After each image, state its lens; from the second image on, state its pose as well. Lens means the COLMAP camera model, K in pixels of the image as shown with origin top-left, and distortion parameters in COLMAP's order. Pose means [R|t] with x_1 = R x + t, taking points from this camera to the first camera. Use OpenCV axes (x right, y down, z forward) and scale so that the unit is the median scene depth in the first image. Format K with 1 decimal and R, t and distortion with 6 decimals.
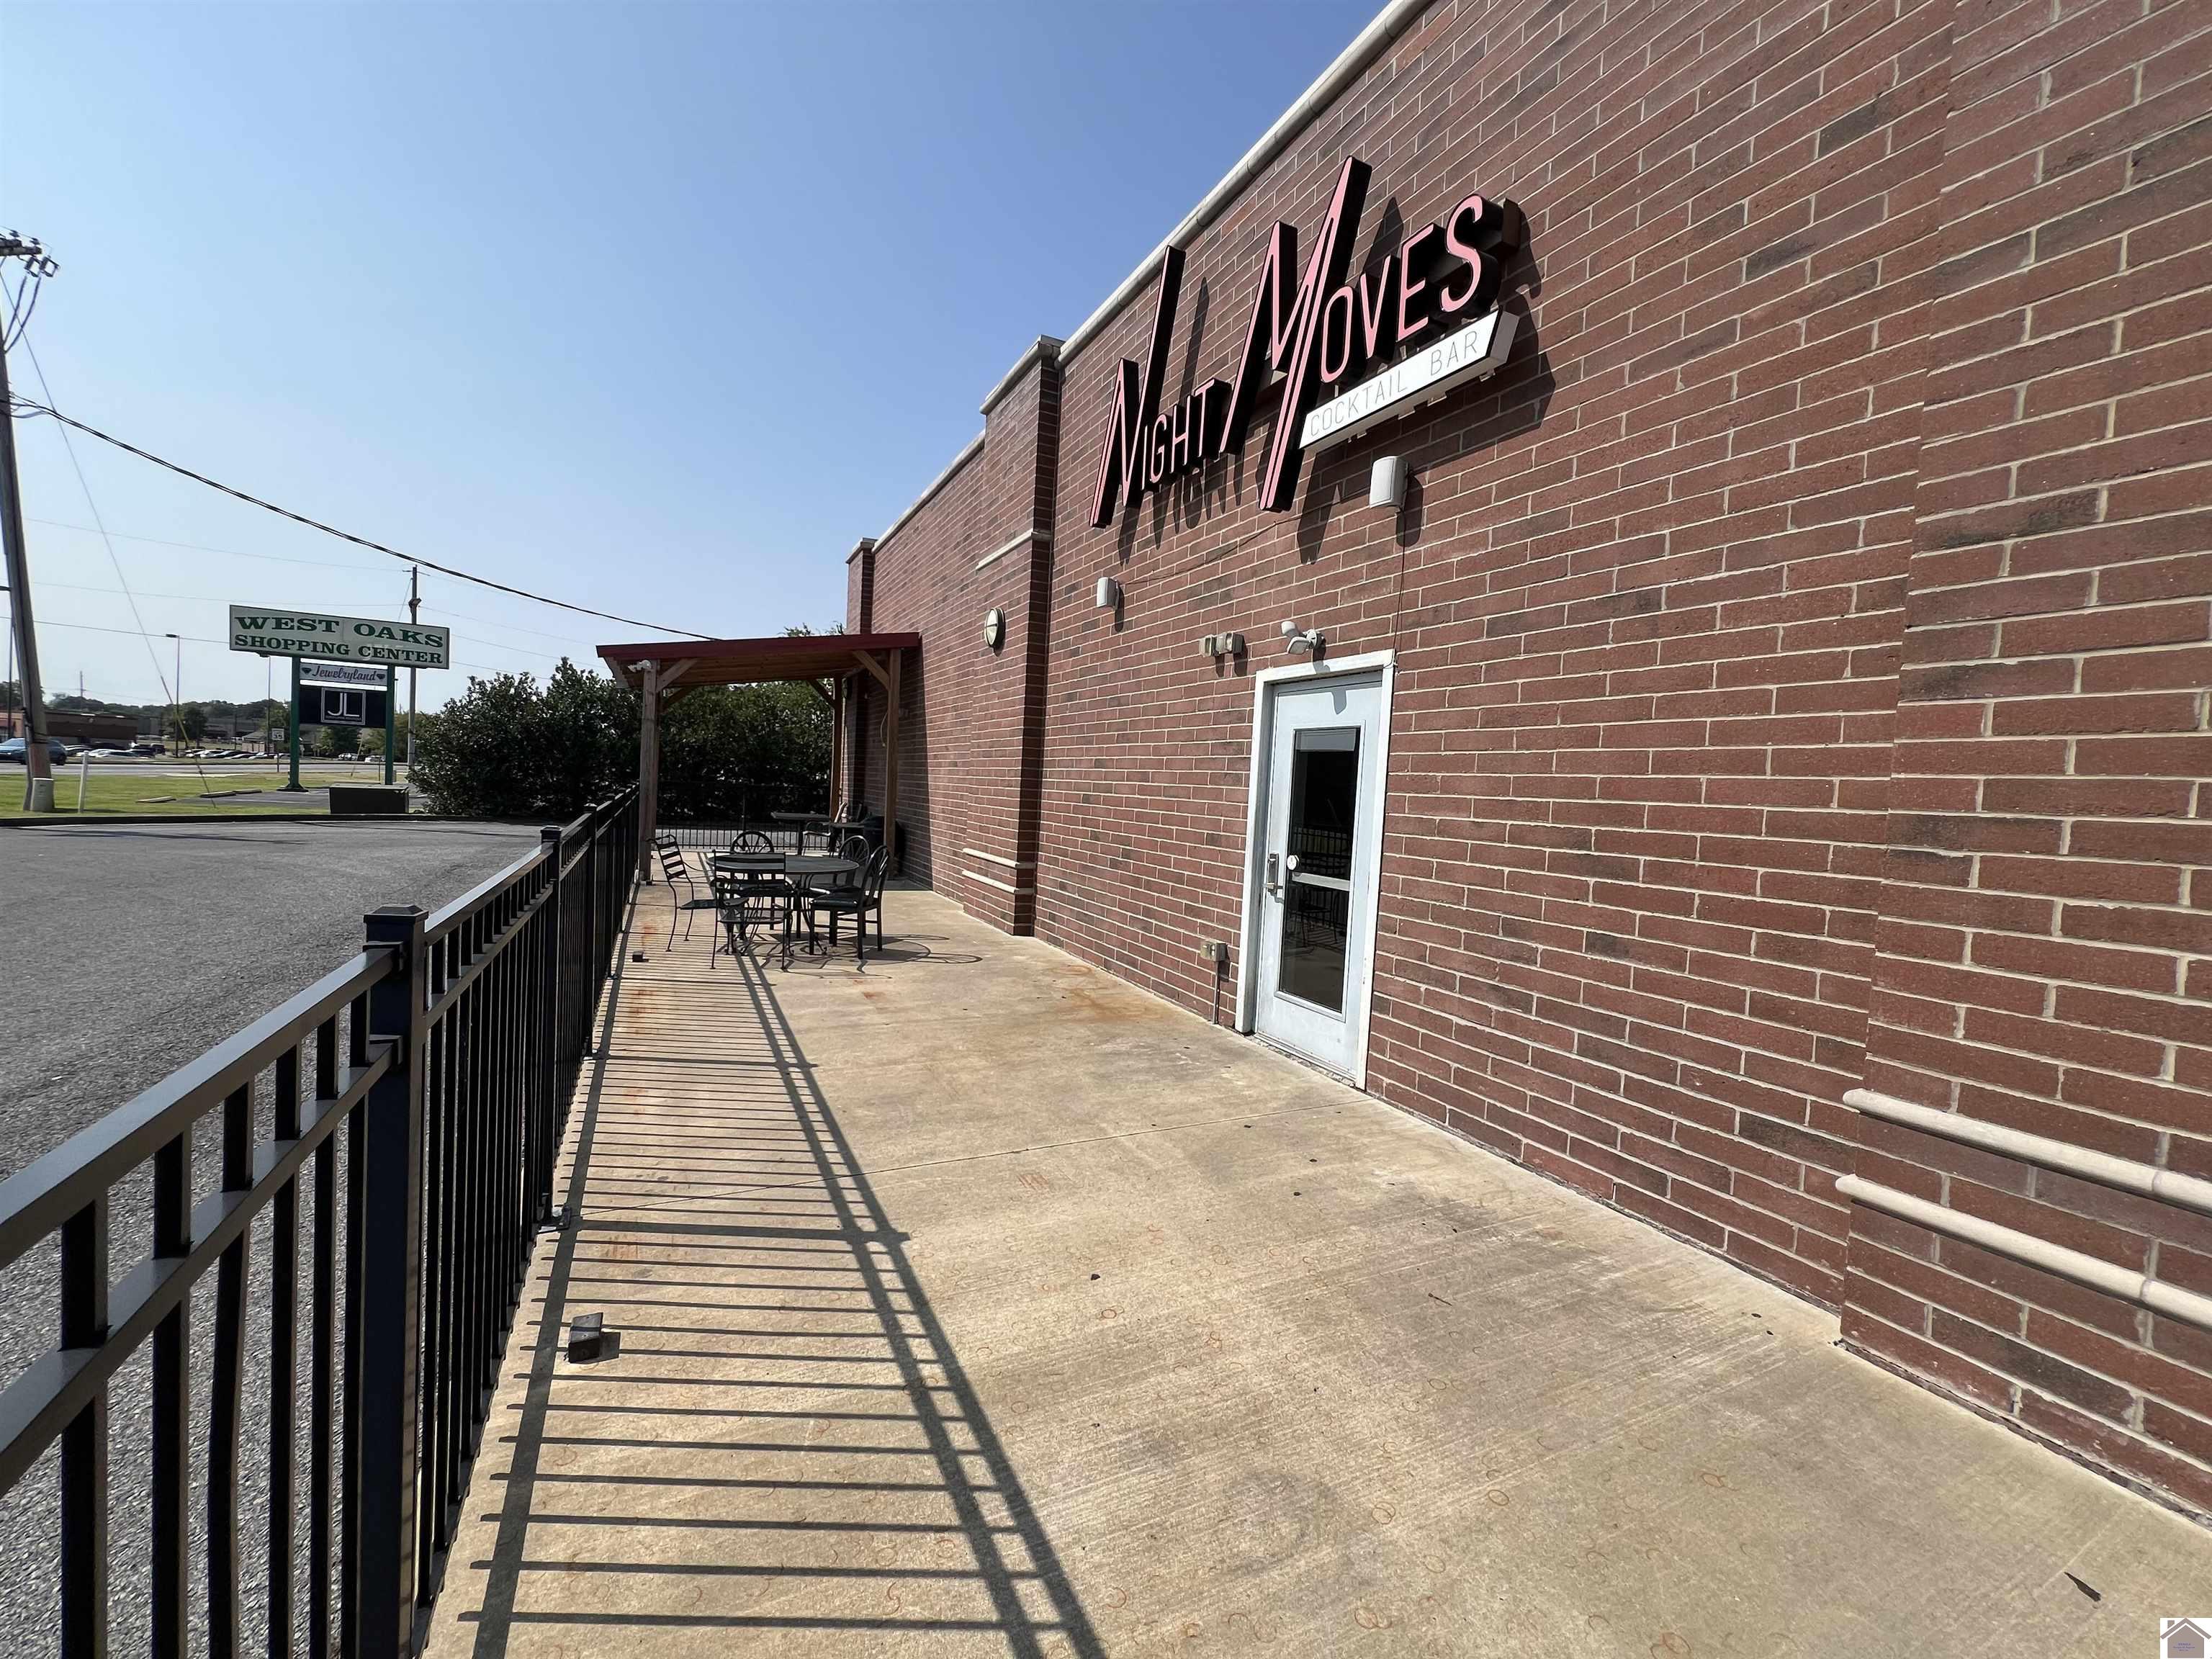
lens RADIAL K [[897.5, 0, 1099.2], [0, 897.5, 826.1], [0, 0, 1]] dist [-0.000785, -0.000115]
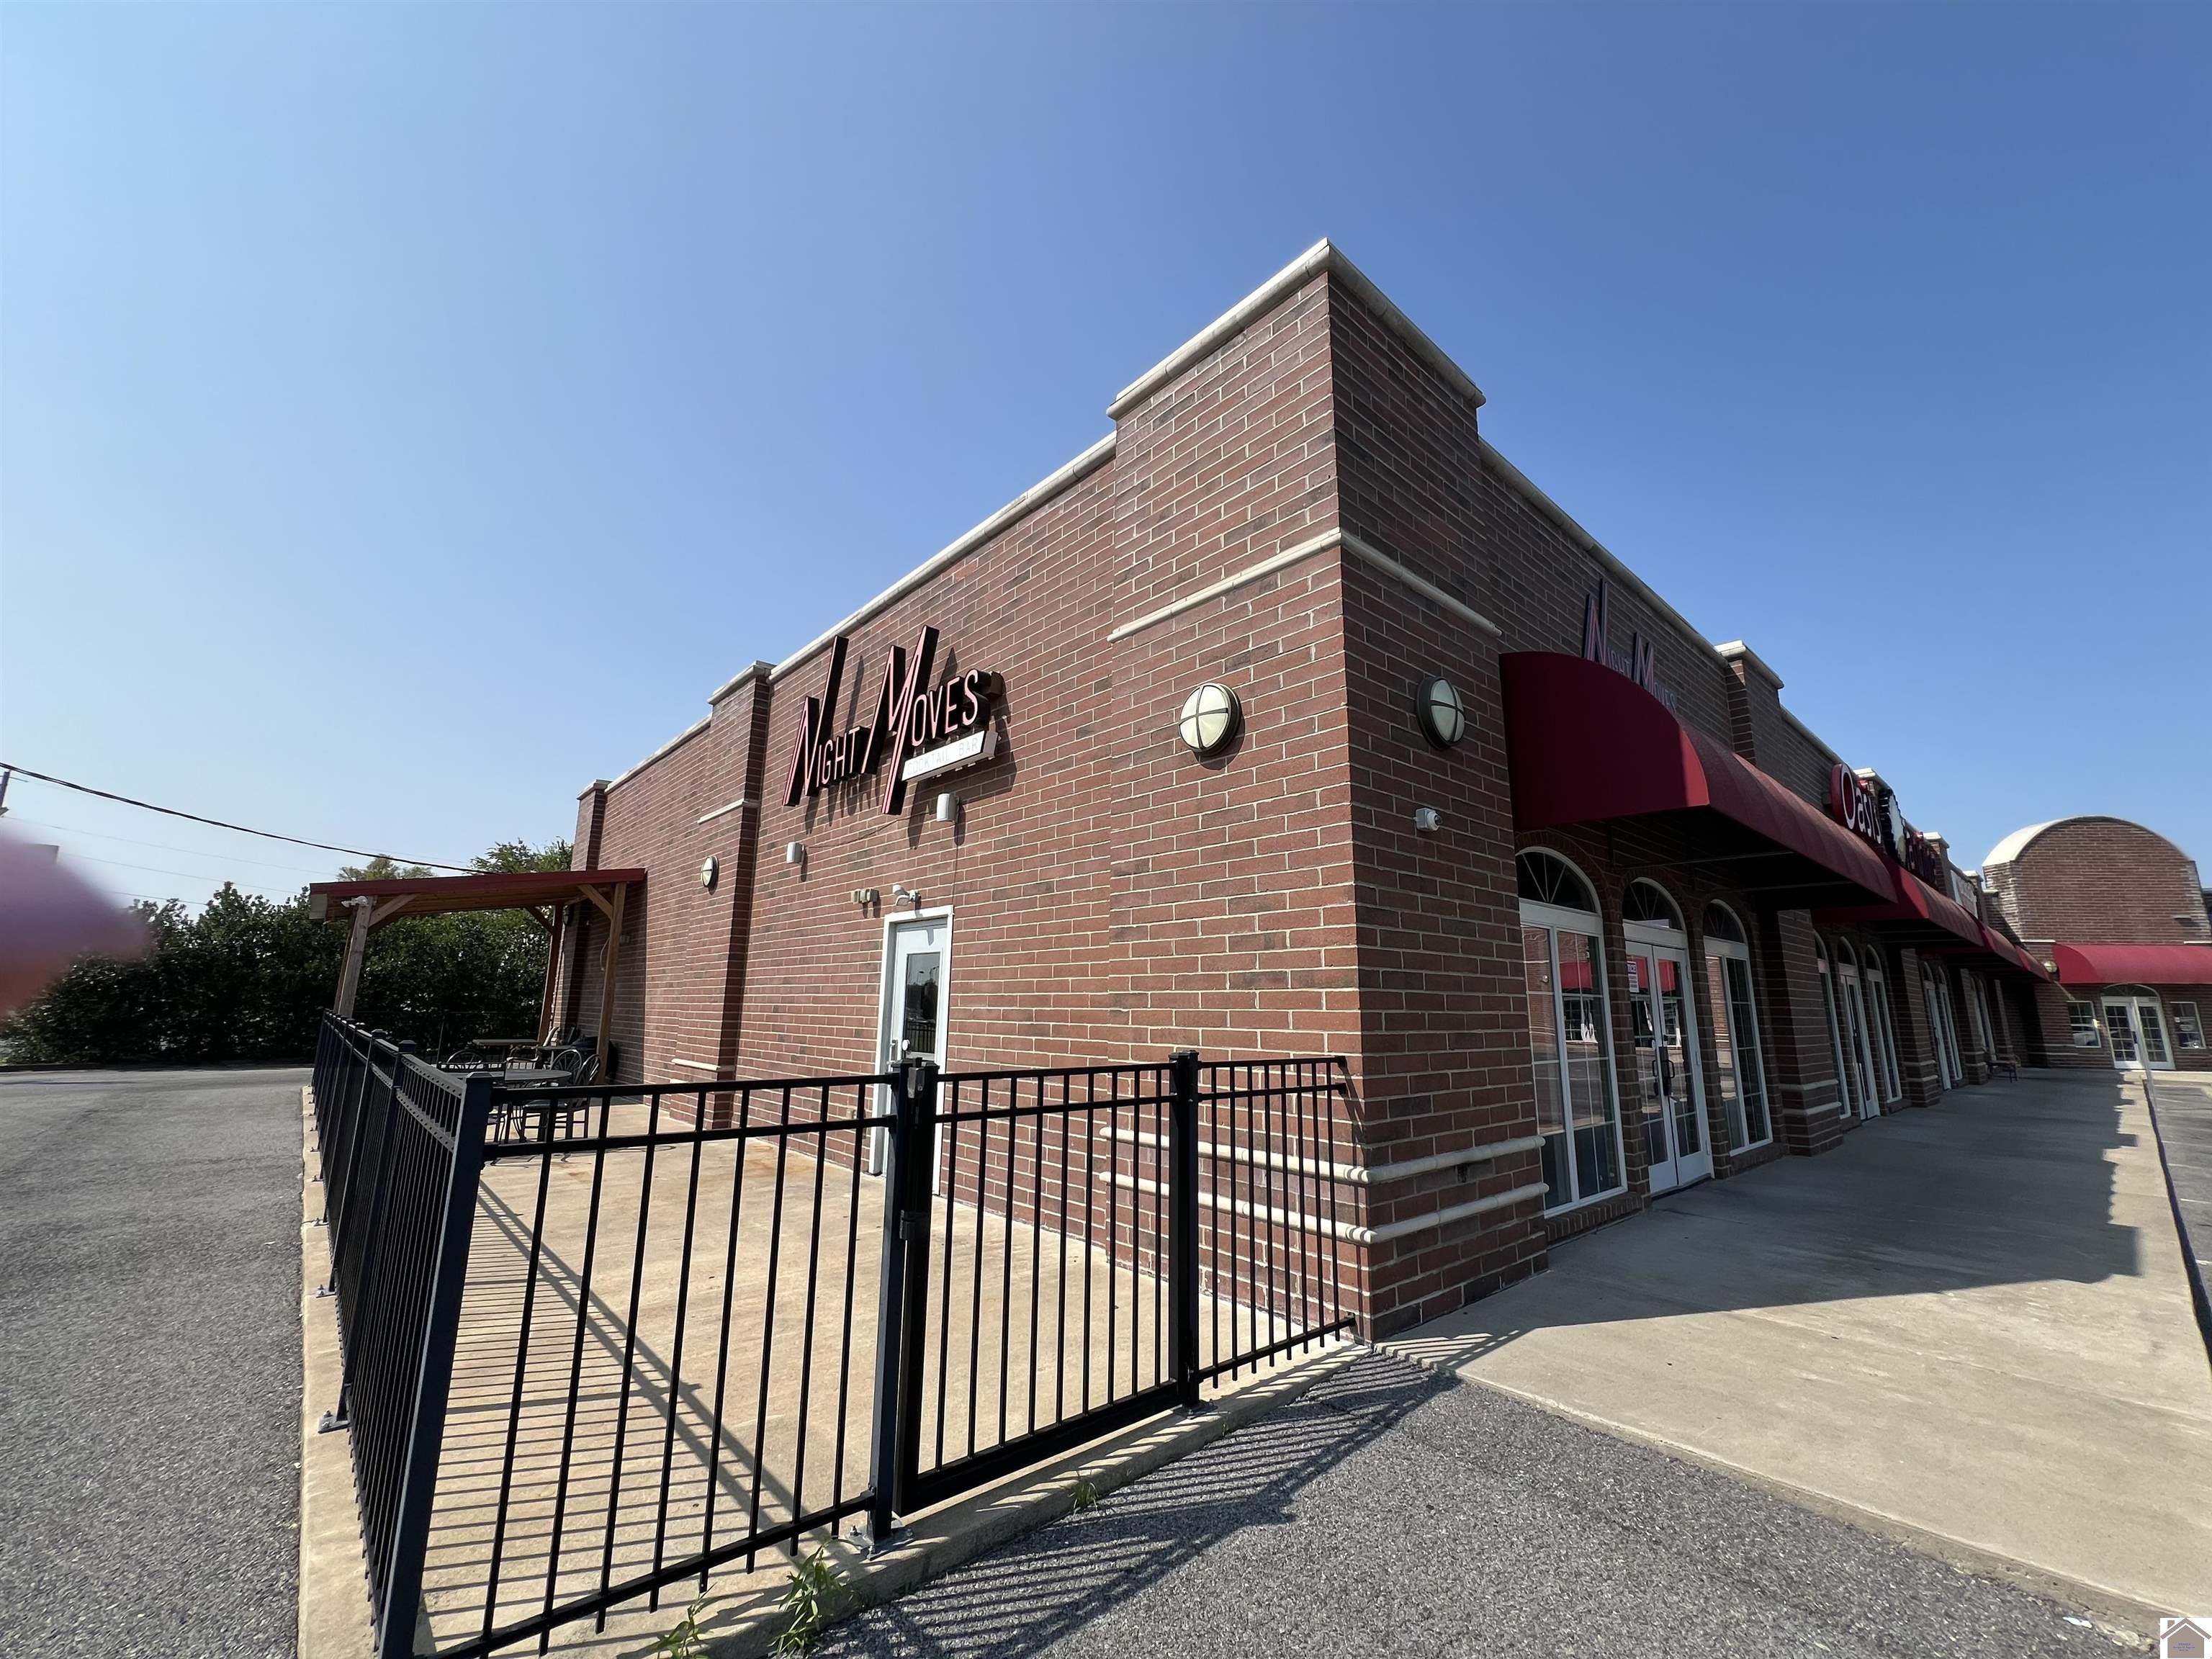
lens RADIAL K [[897.5, 0, 1103.8], [0, 897.5, 824.3], [0, 0, 1]] dist [-0.000785, -0.000115]
pose [[0.963548, 0.014705, 0.267130, 0.097910], [0.048292, 0.972527, -0.227726, 0.029383], [-0.263140, 0.232325, 0.936367, -0.409436]]
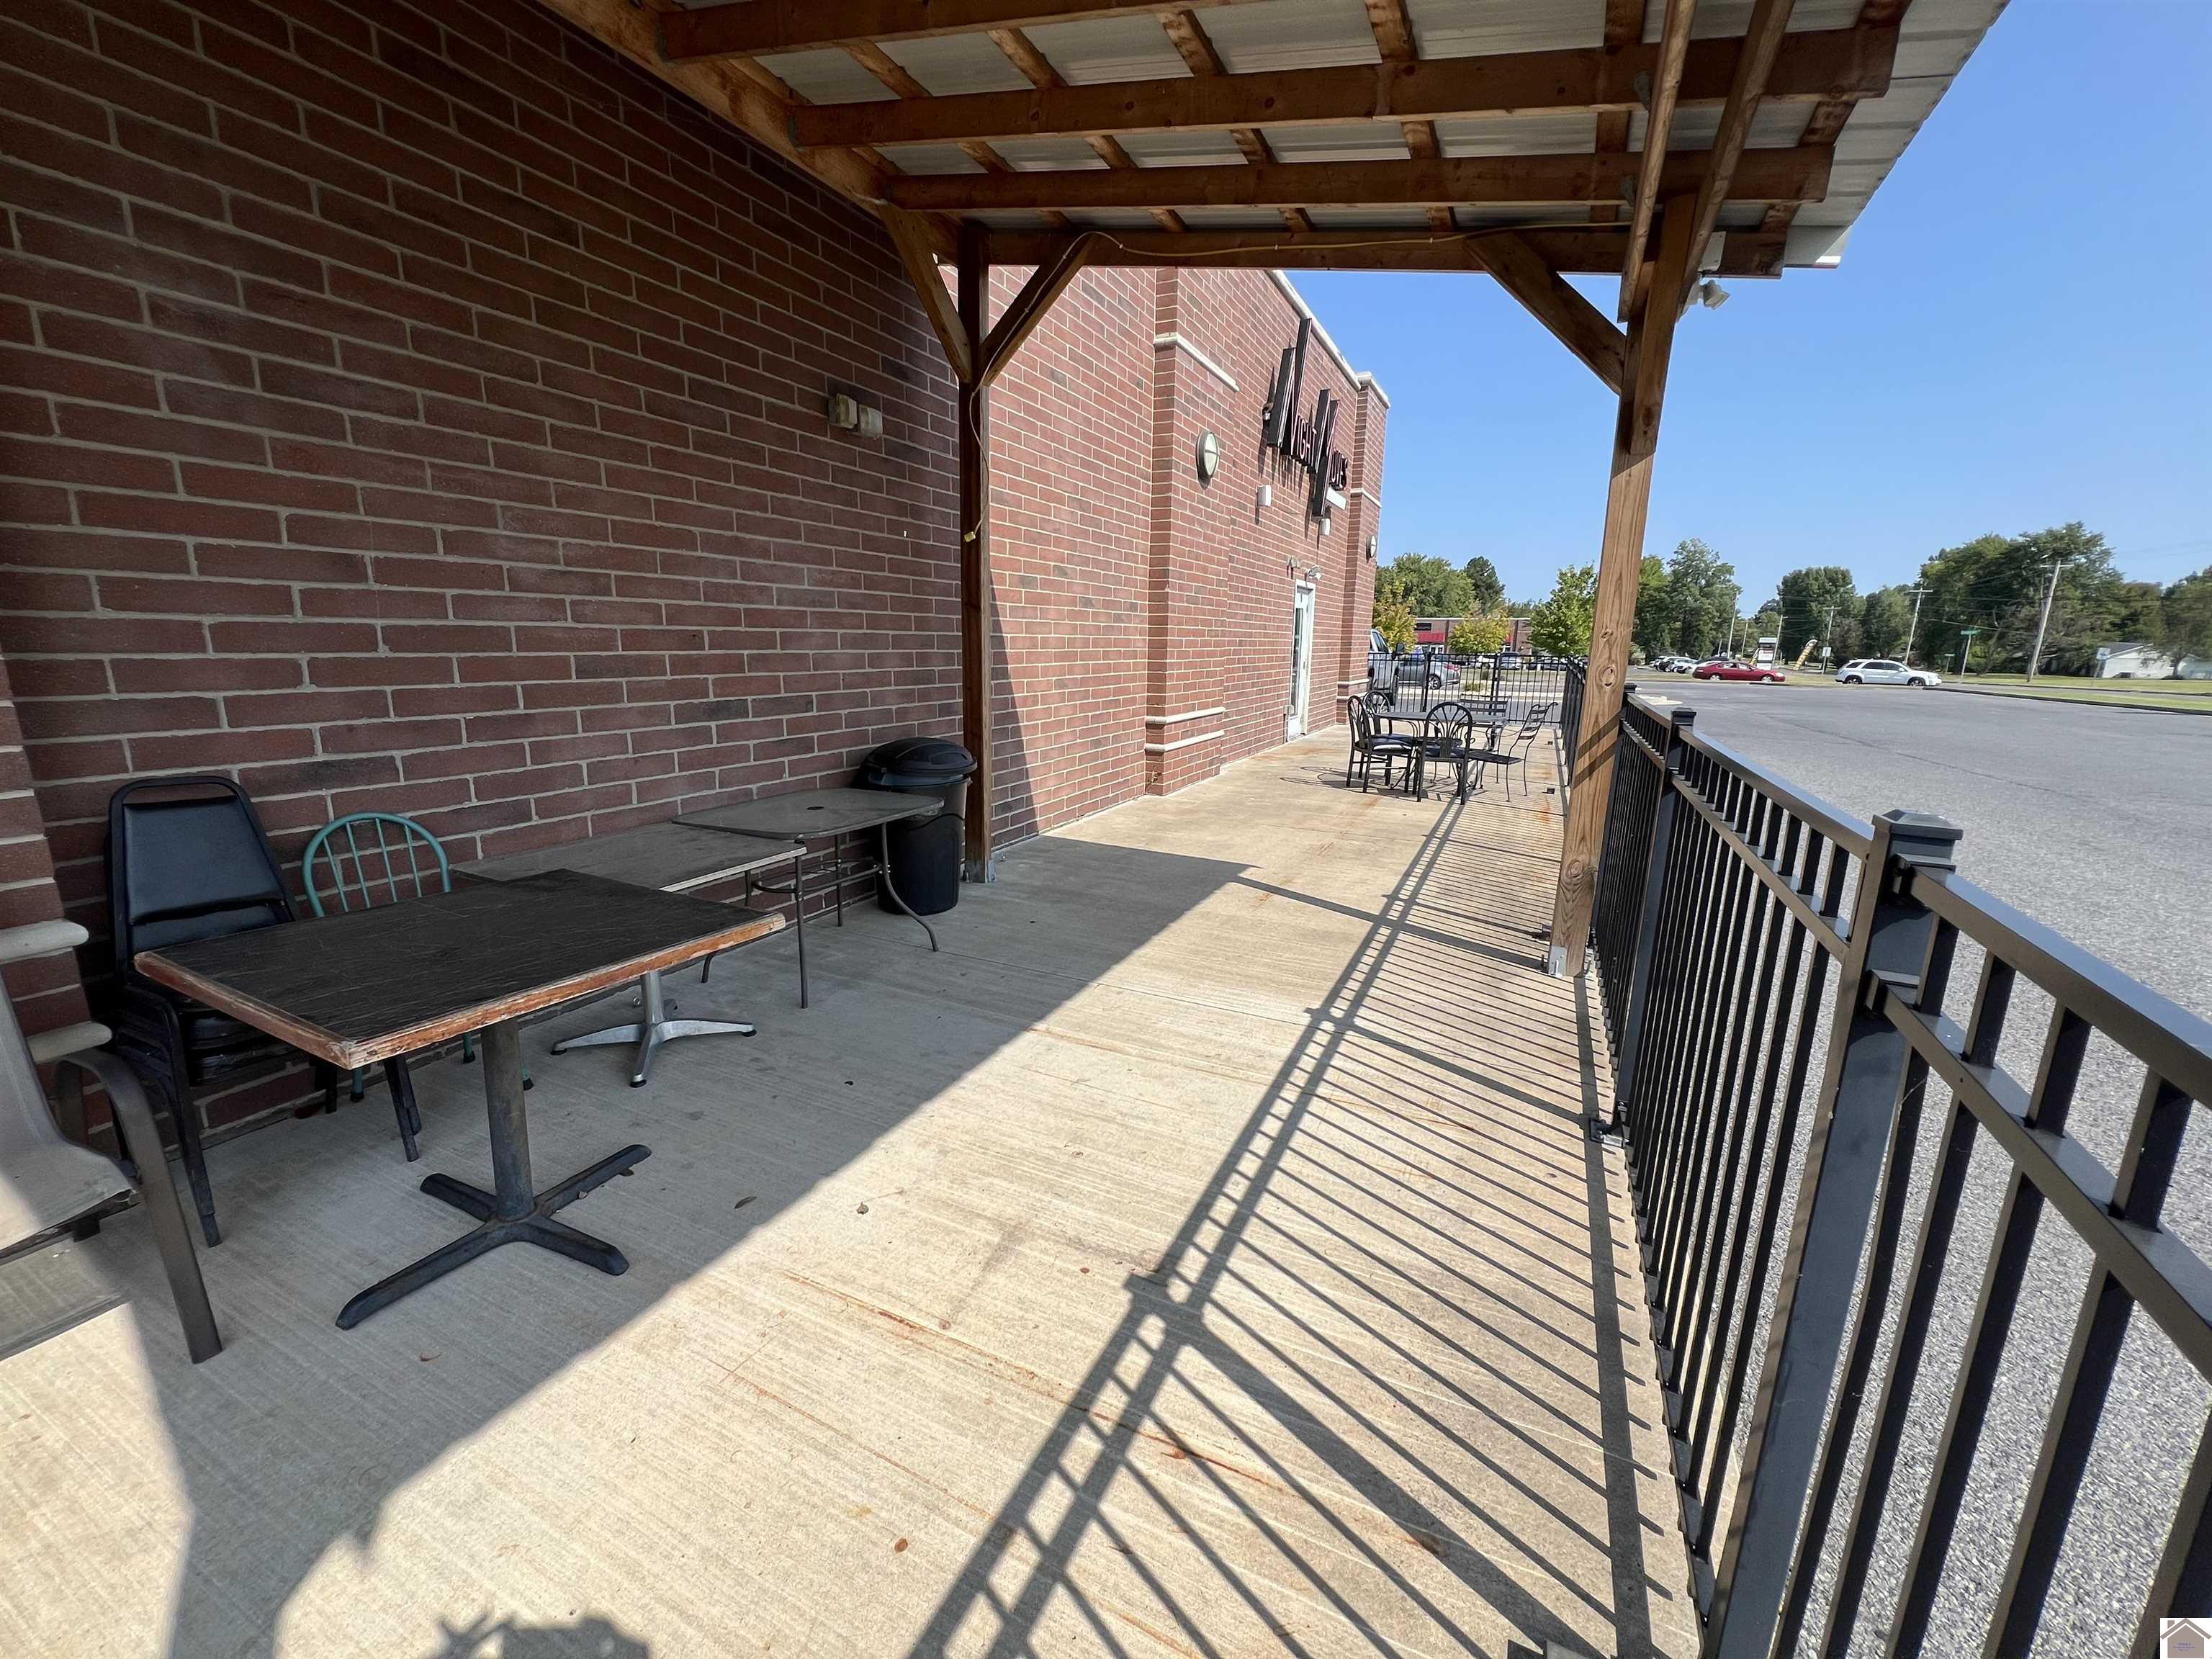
lens RADIAL K [[897.5, 0, 1092.6], [0, 897.5, 816.1], [0, 0, 1]] dist [-0.000785, -0.000115]
pose [[-0.604590, -0.195238, 0.772239, -1.082613], [0.006005, 0.968351, 0.249521, -0.129084], [-0.796514, 0.155495, -0.584283, 2.214156]]
